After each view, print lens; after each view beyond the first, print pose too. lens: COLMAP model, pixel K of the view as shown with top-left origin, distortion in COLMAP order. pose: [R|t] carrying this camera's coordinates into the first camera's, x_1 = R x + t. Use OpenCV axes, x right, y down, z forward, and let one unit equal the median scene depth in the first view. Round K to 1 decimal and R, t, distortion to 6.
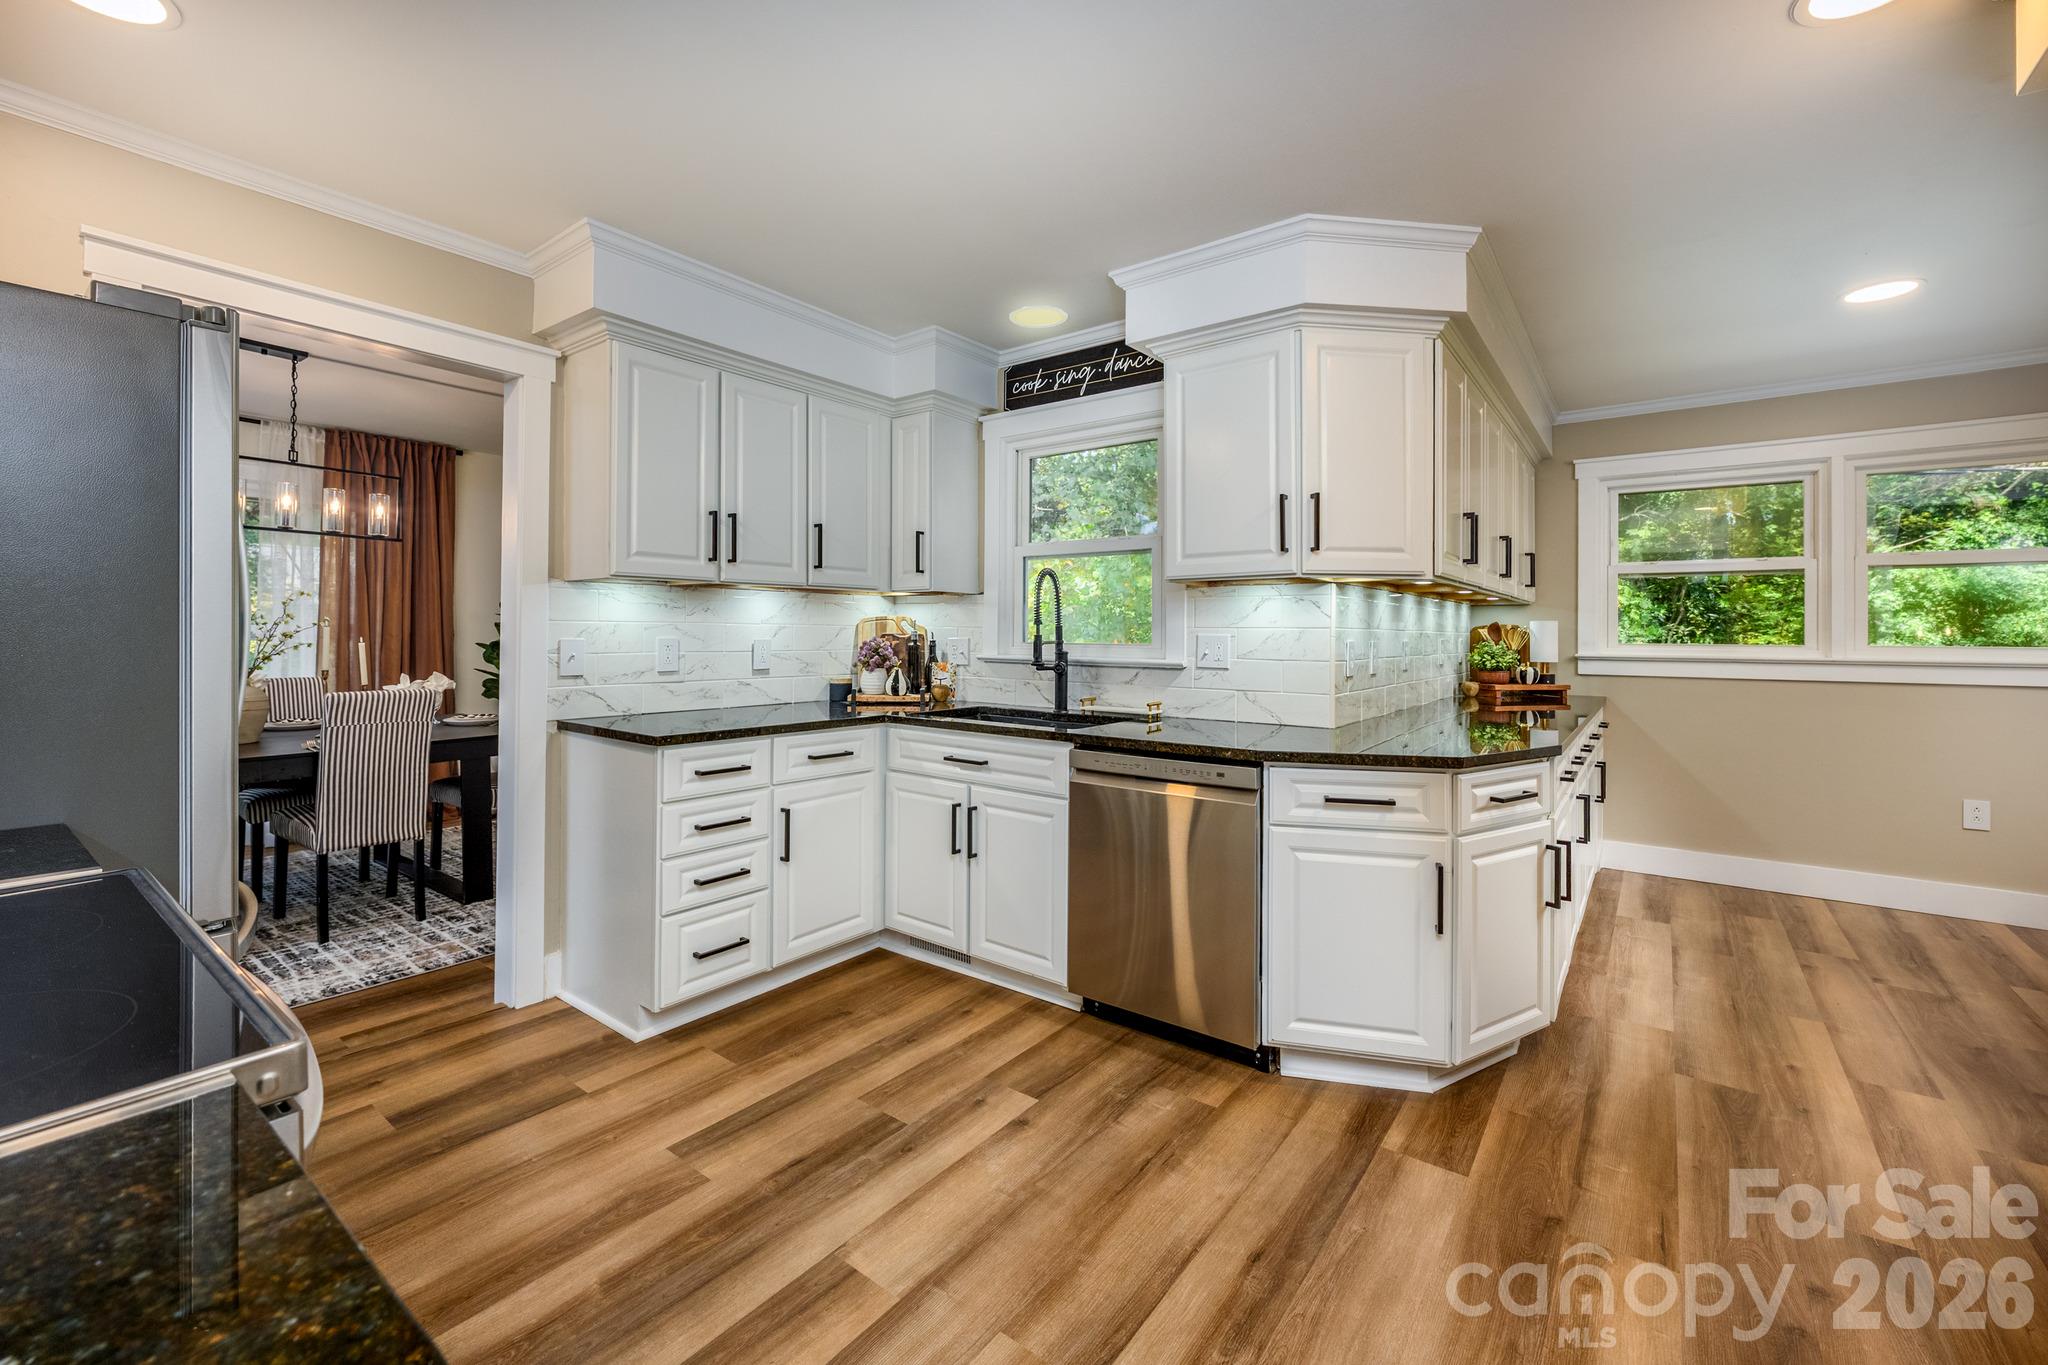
lens RADIAL K [[853.8, 0, 1031.0], [0, 853.8, 640.4], [0, 0, 1]] dist [-0.004282, 0.000571]
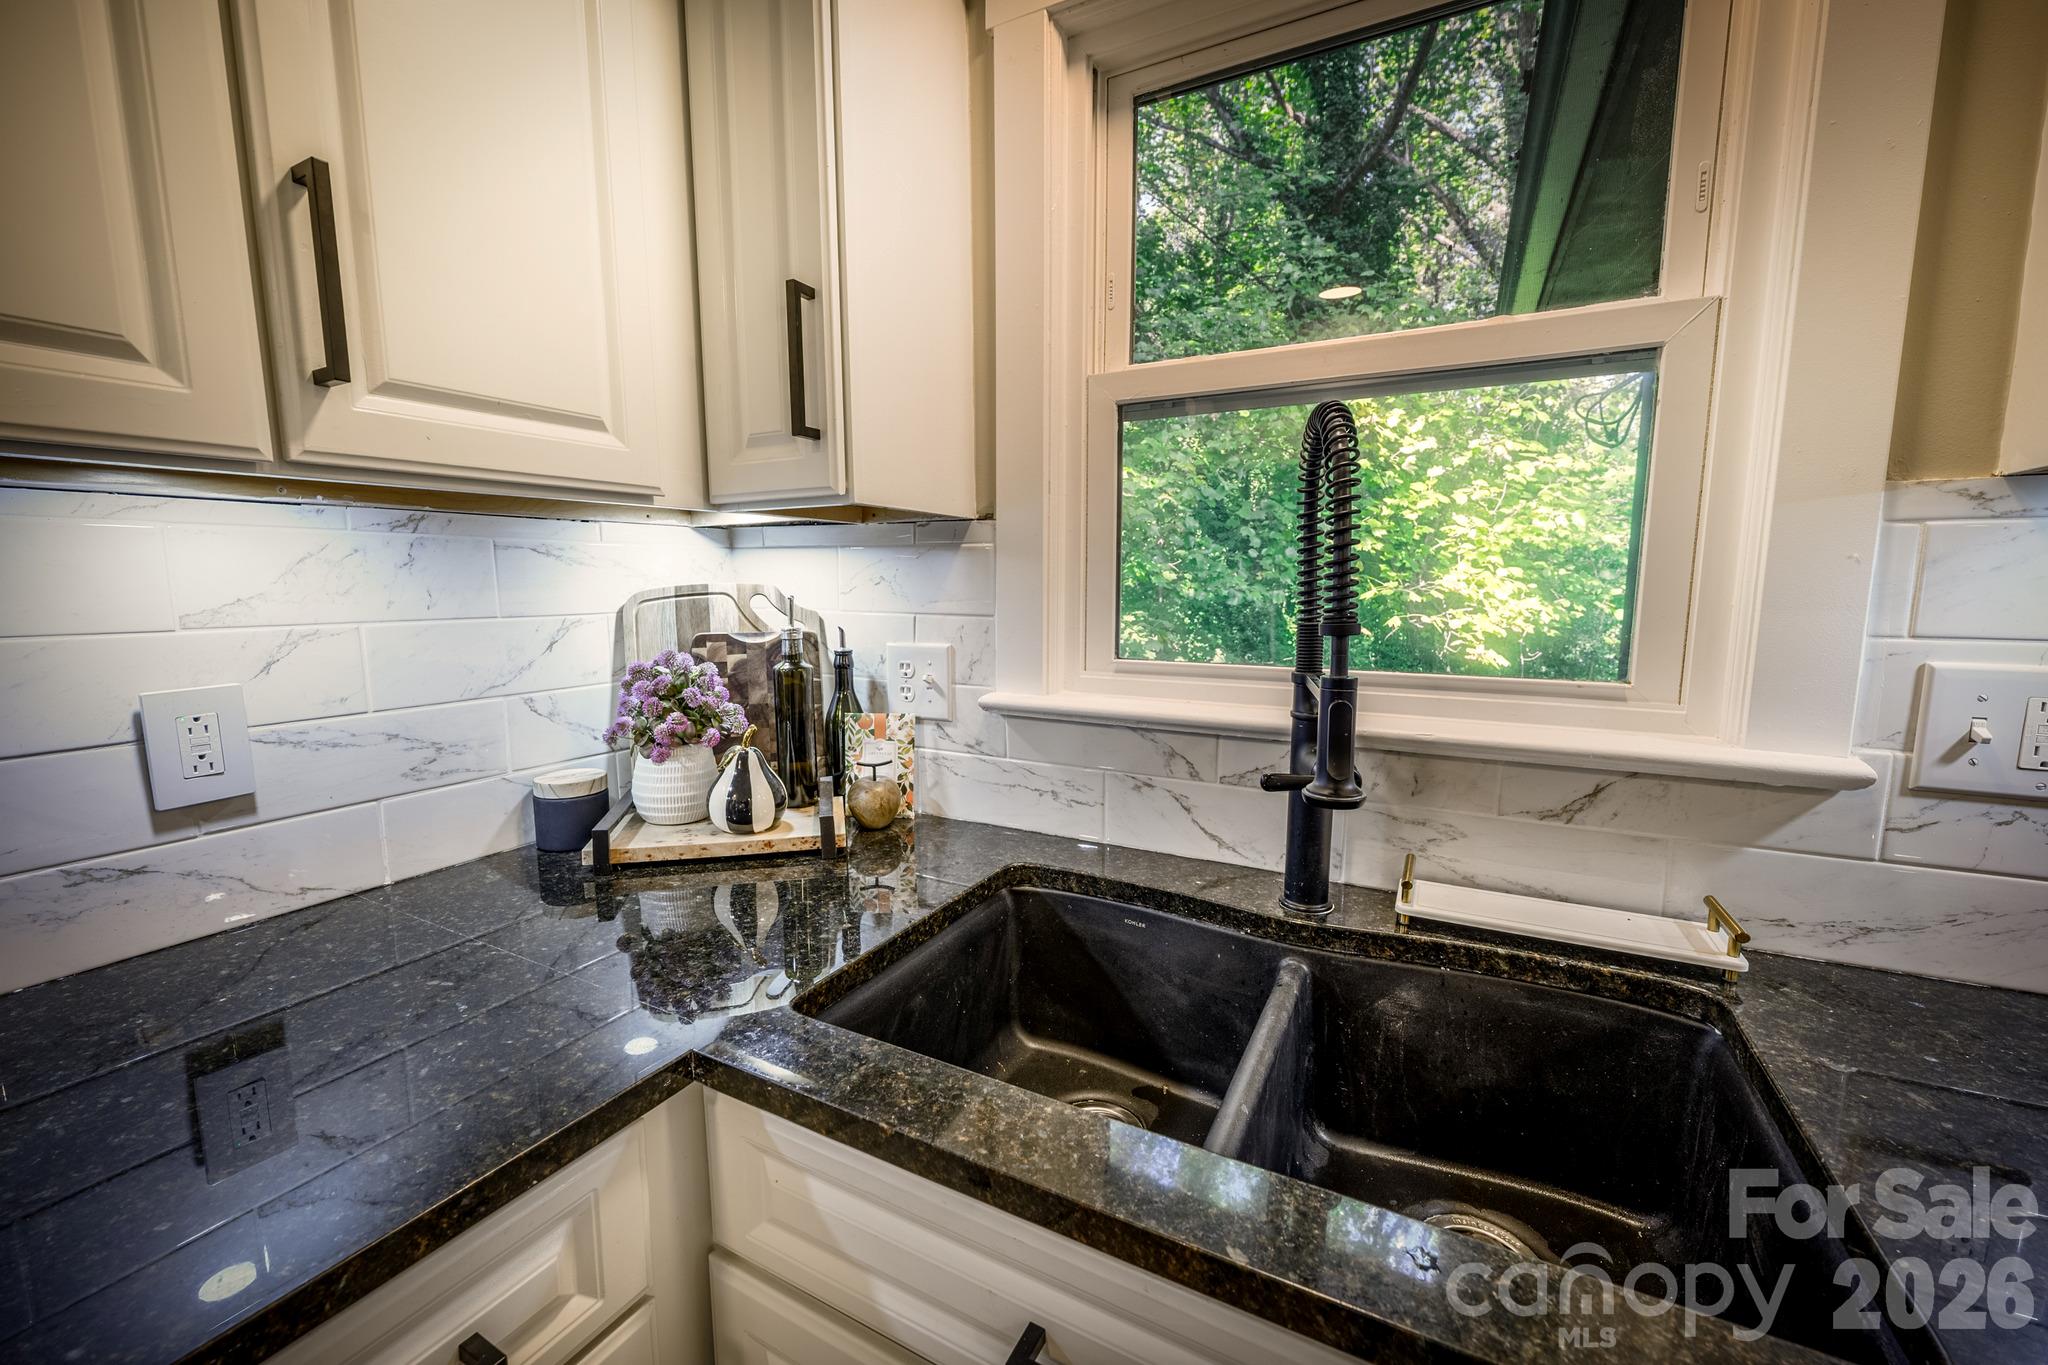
lens RADIAL K [[853.8, 0, 1010.1], [0, 853.8, 692.5], [0, 0, 1]] dist [-0.004282, 0.000571]
pose [[0.991331, -0.027950, 0.128381, -0.096956], [0.011510, 0.991829, 0.127053, -0.028787], [-0.130883, -0.124474, 0.983553, 0.667465]]
